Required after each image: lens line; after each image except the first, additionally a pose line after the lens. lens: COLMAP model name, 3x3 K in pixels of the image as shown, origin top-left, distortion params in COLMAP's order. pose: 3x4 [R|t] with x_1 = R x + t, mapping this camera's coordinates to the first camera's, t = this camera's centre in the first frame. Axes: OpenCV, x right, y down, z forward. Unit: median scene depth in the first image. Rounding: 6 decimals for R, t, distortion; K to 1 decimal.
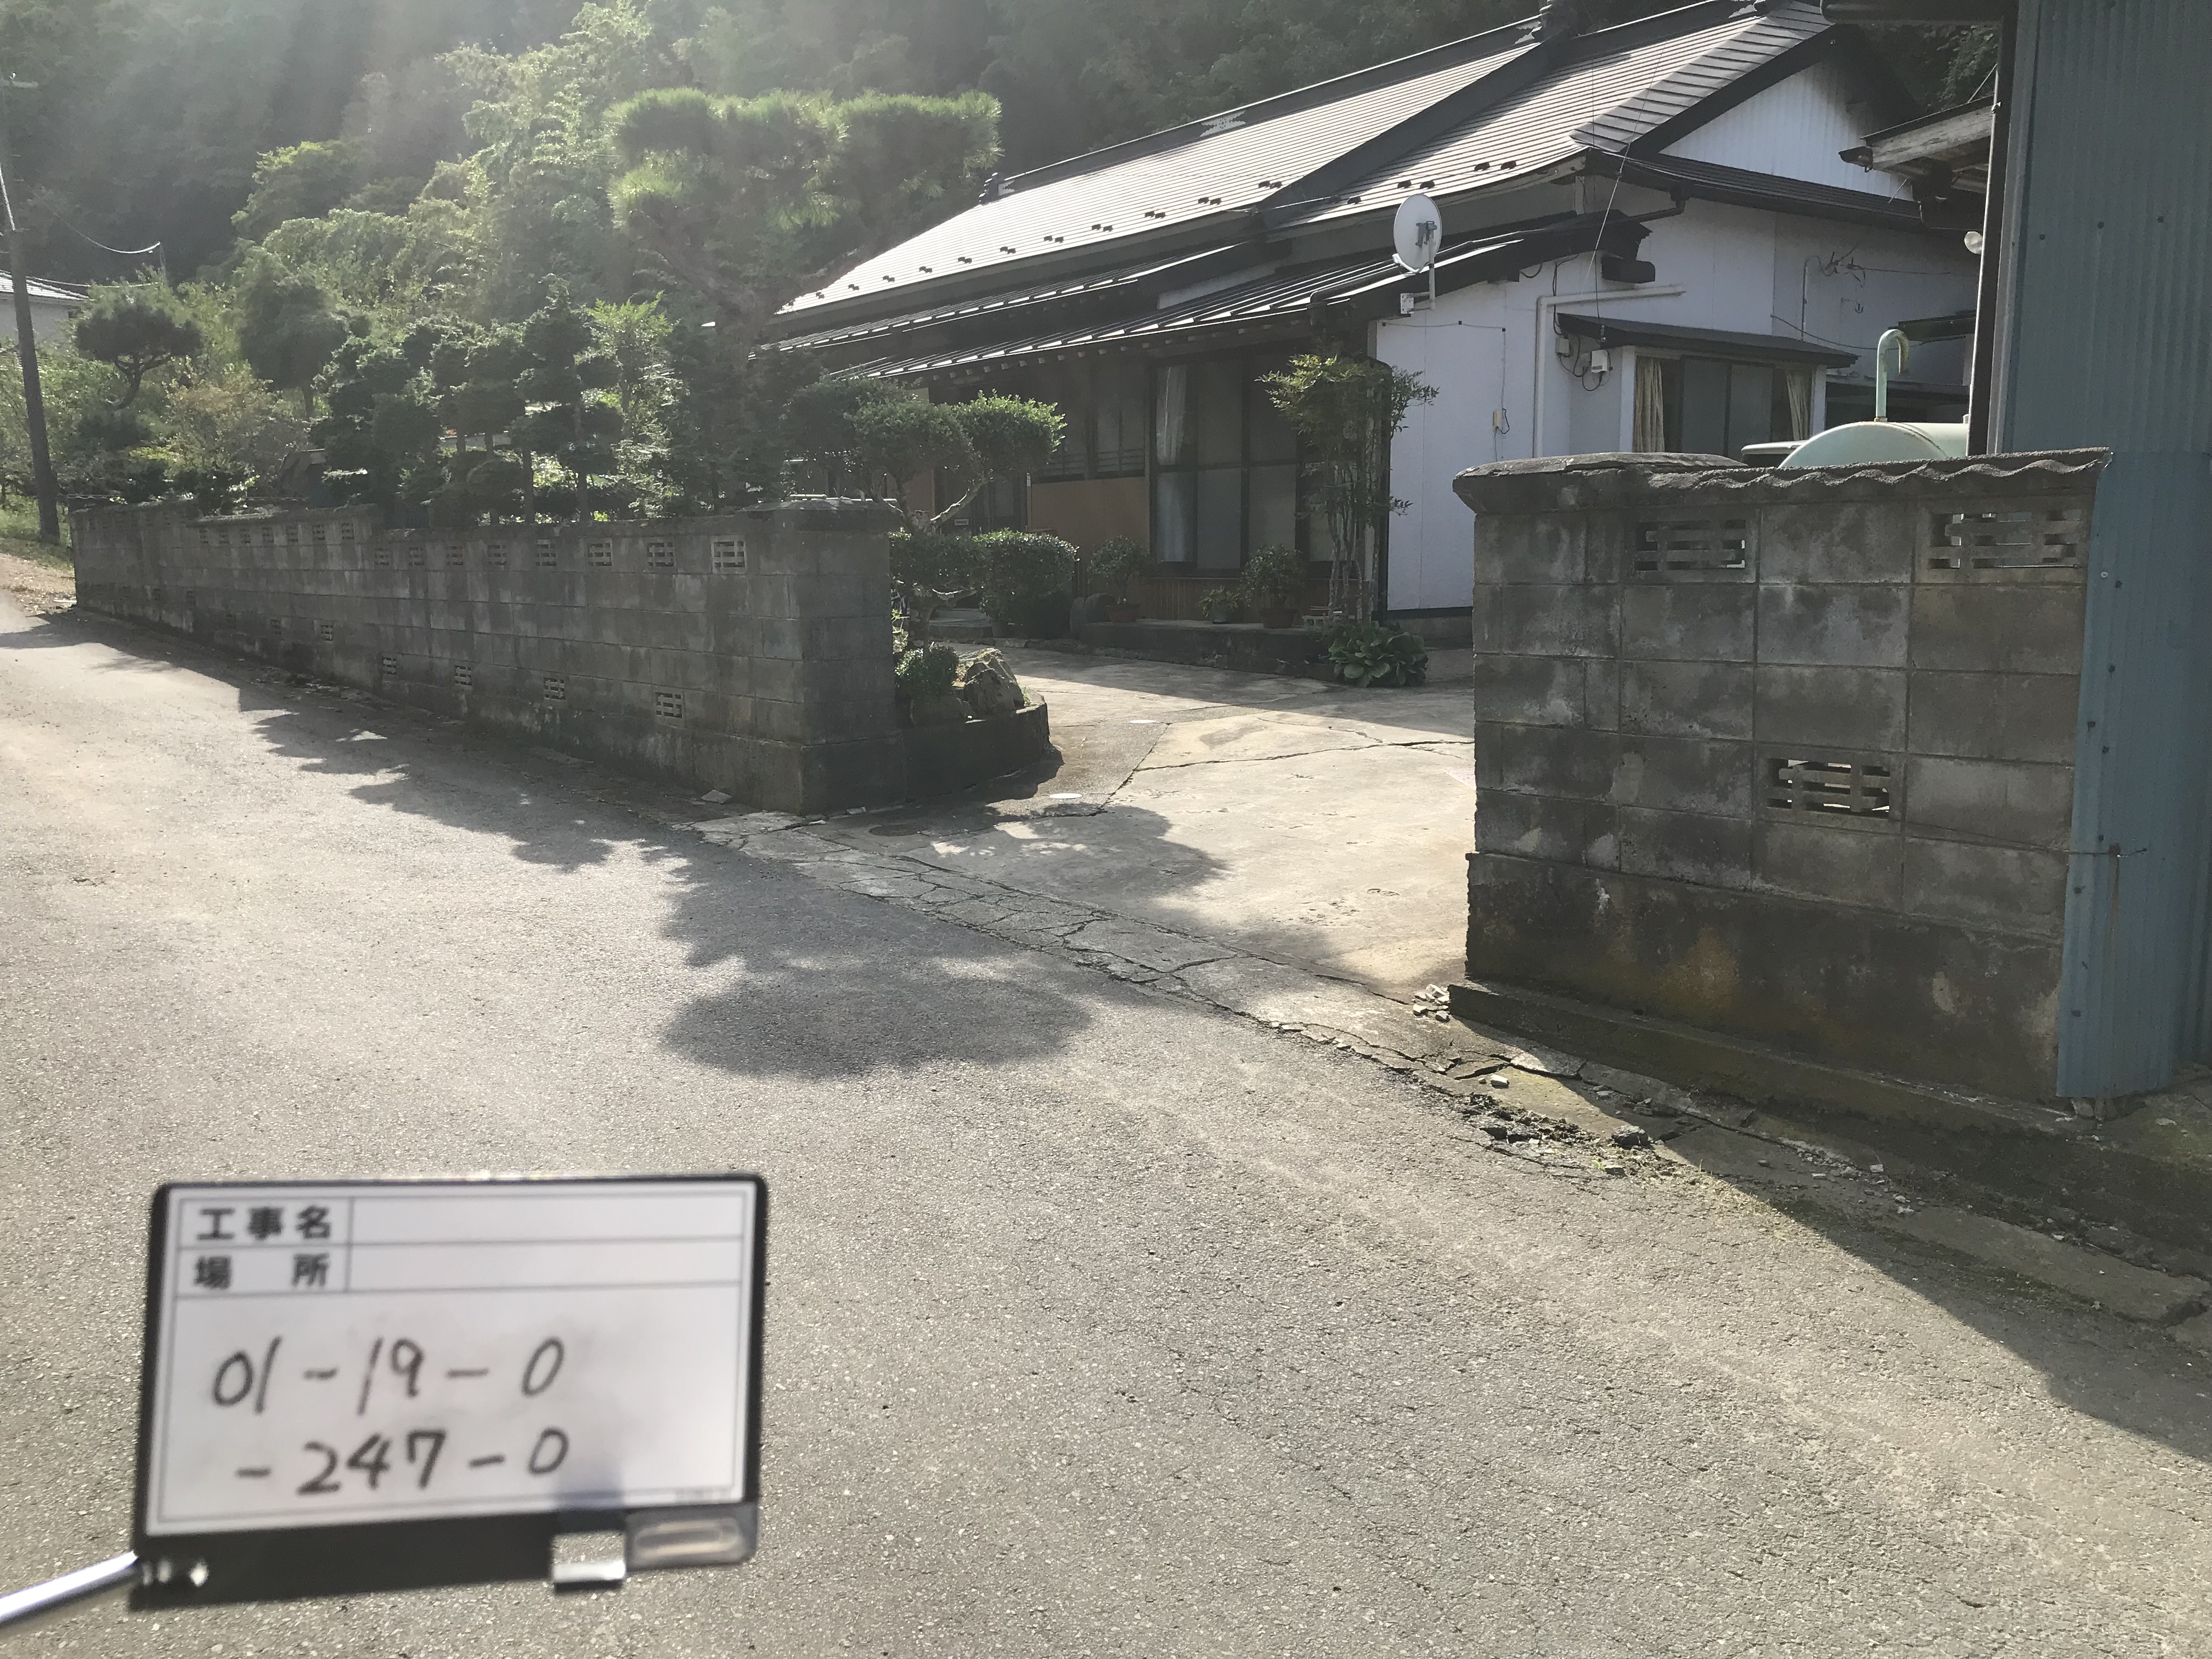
lens RADIAL K [[1835.0, 0, 1095.4], [0, 1835.0, 833.3], [0, 0, 1]] dist [0.036357, -0.020154]
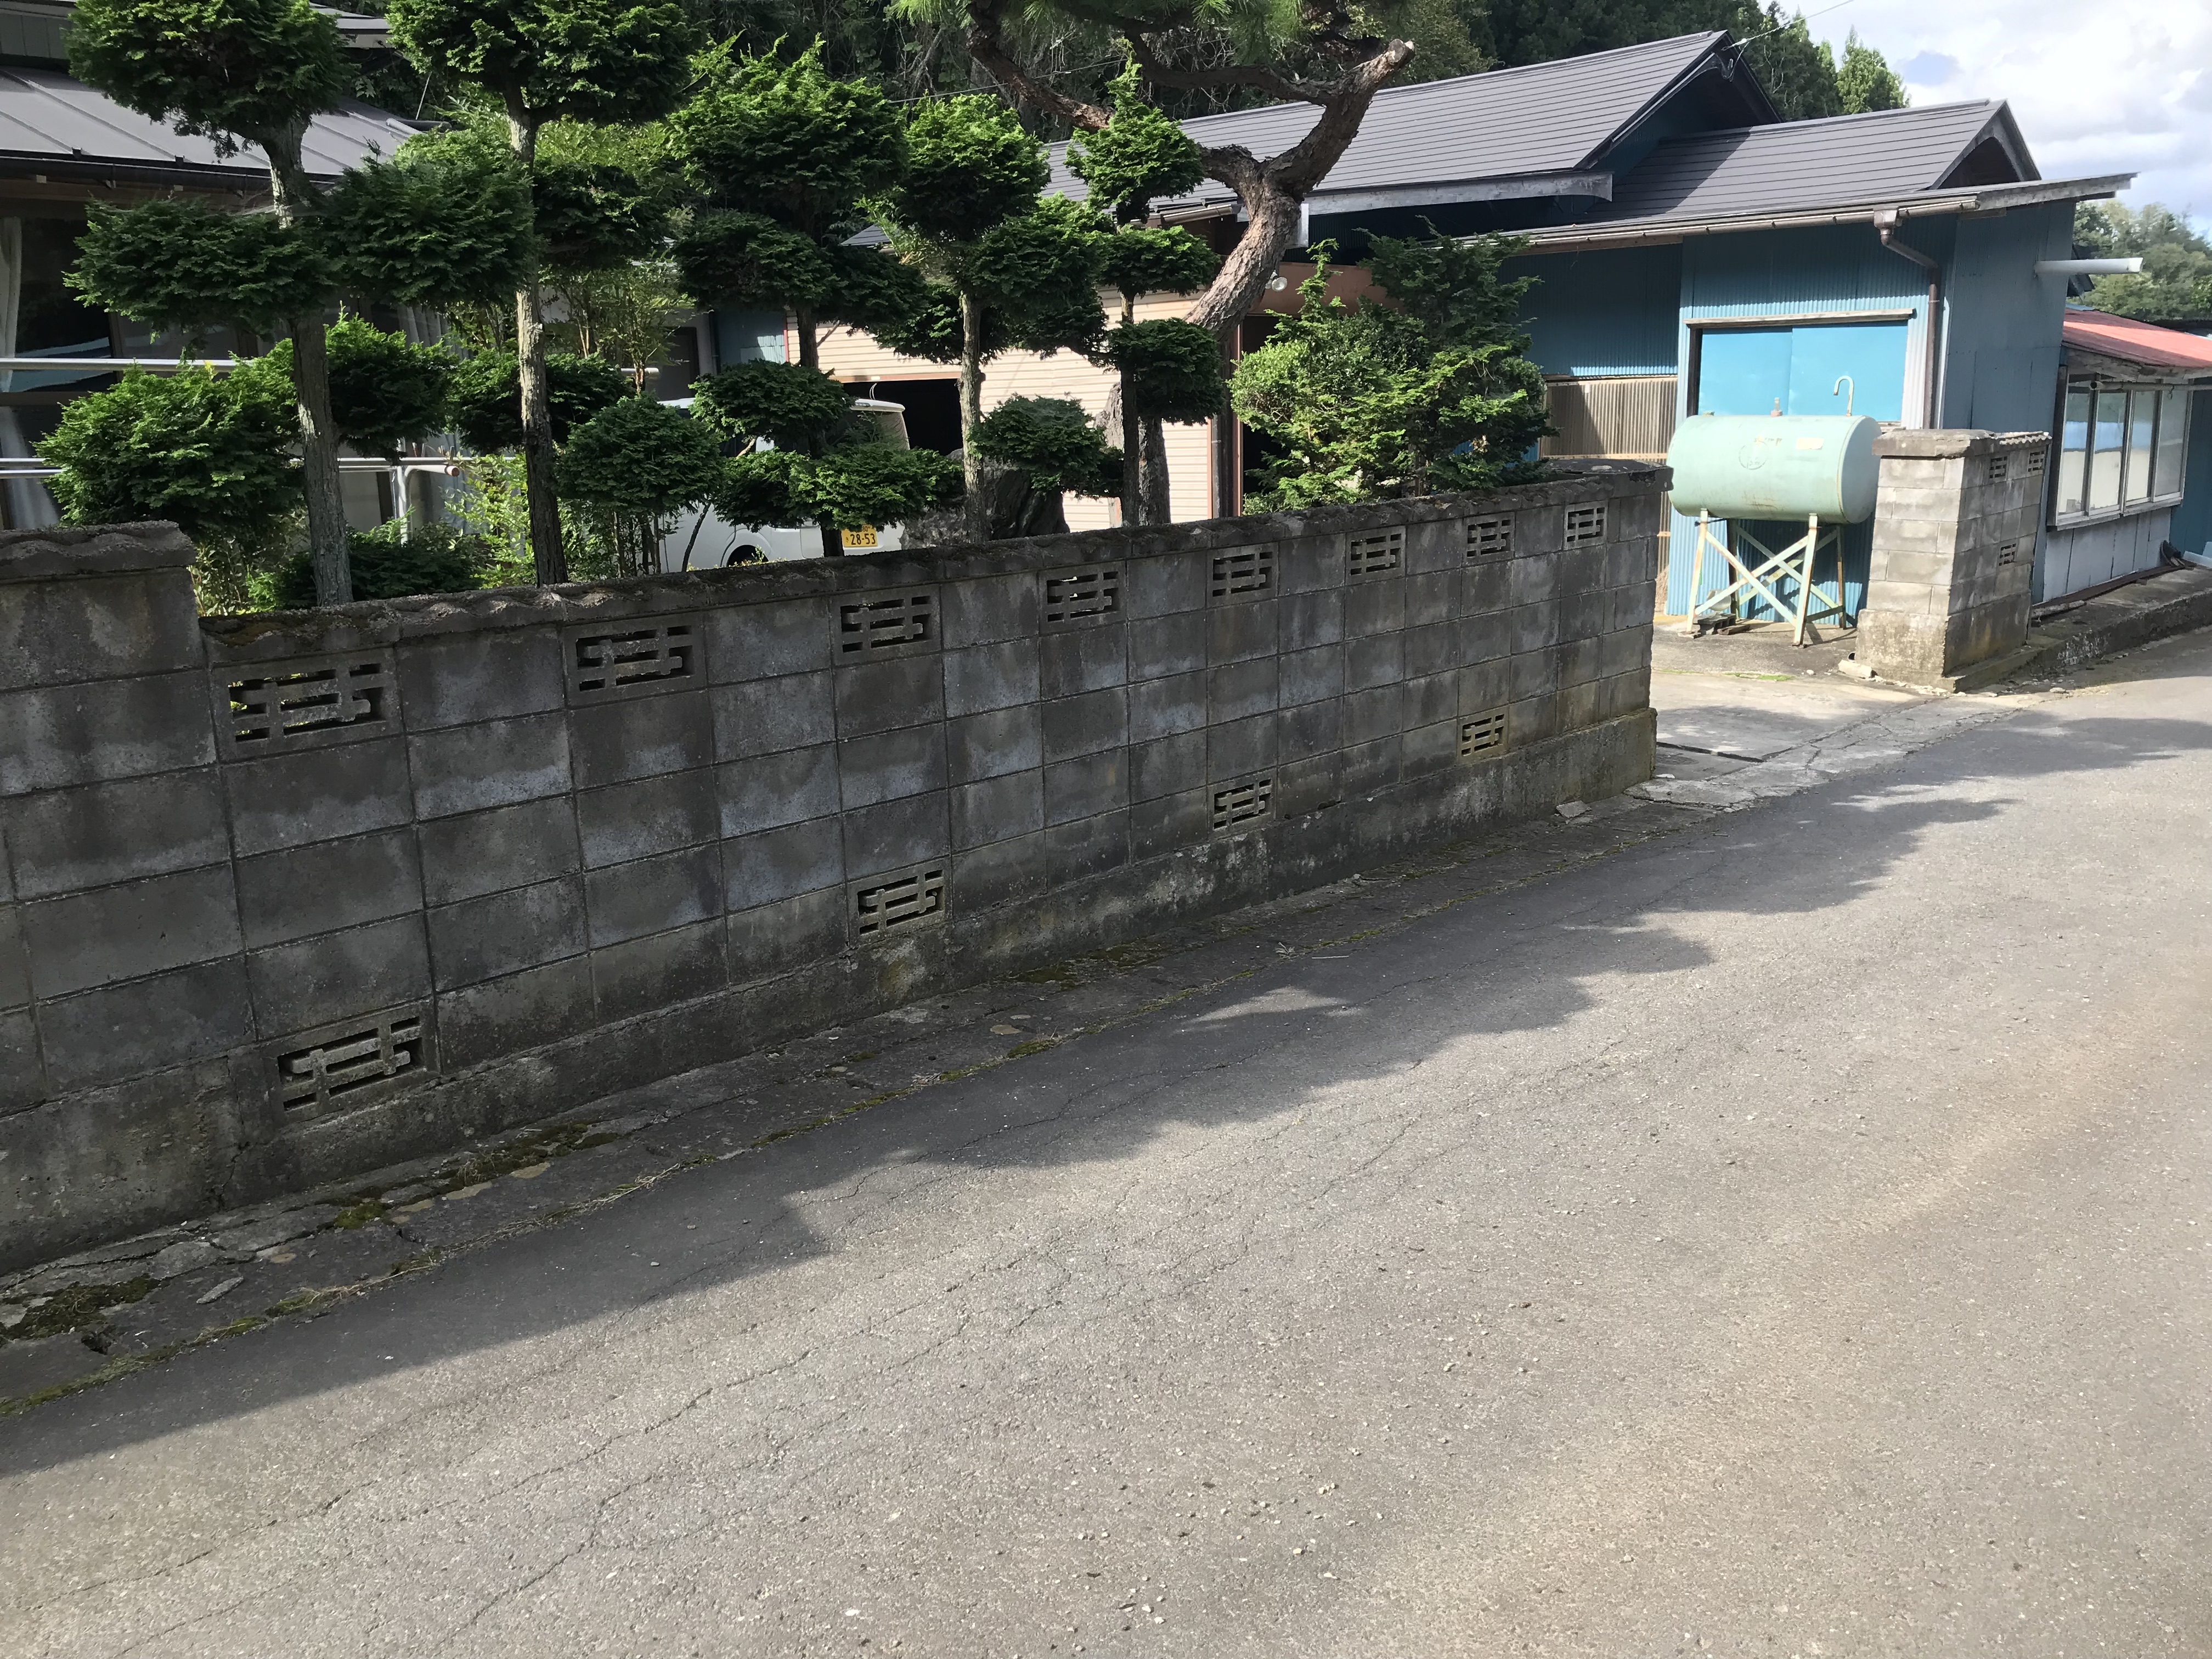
lens RADIAL K [[1835.0, 0, 1094.4], [0, 1835.0, 836.0], [0, 0, 1]] dist [0.036357, -0.020154]
pose [[-0.184287, -0.217034, 0.958611, -0.622055], [0.172759, 0.952978, 0.248971, -0.163246], [-0.967571, 0.211490, -0.138127, 0.837330]]
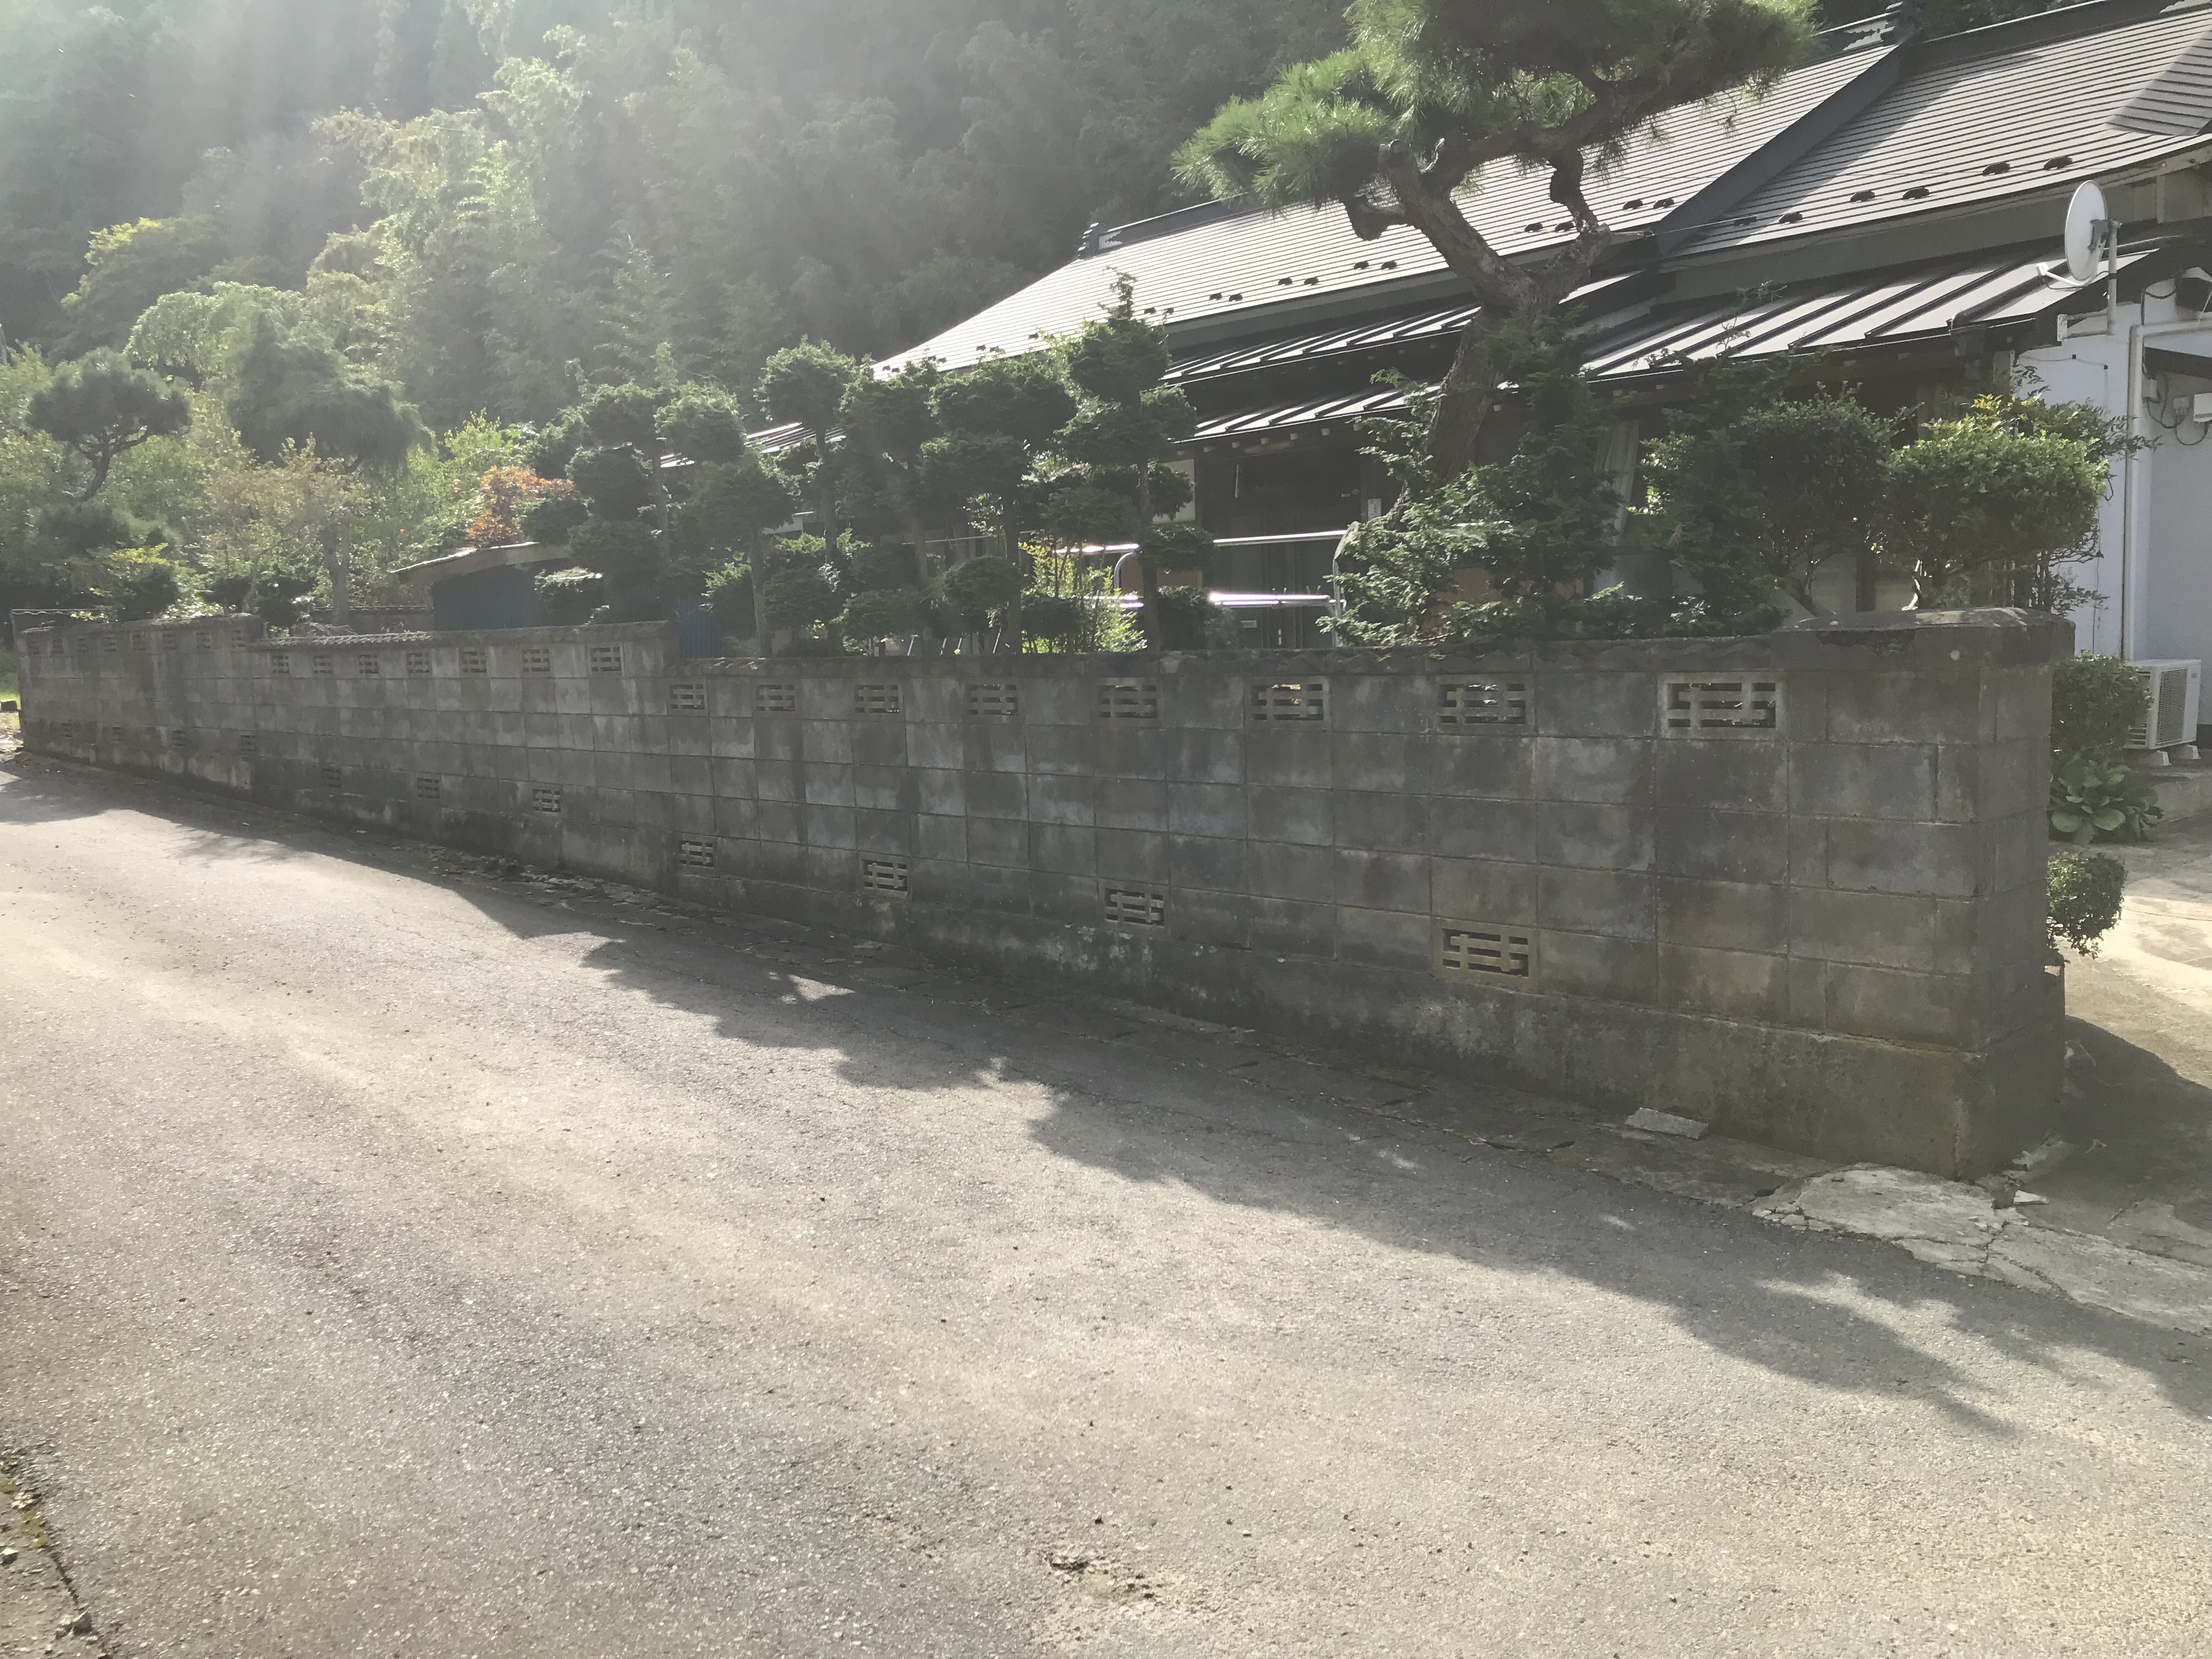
lens RADIAL K [[1835.0, 0, 1097.6], [0, 1835.0, 831.7], [0, 0, 1]] dist [0.036357, -0.020154]
pose [[0.994767, -0.029320, 0.097868, -0.273717], [0.033980, 0.998350, -0.046299, -0.056348], [-0.096349, 0.049382, 0.994122, 0.273222]]
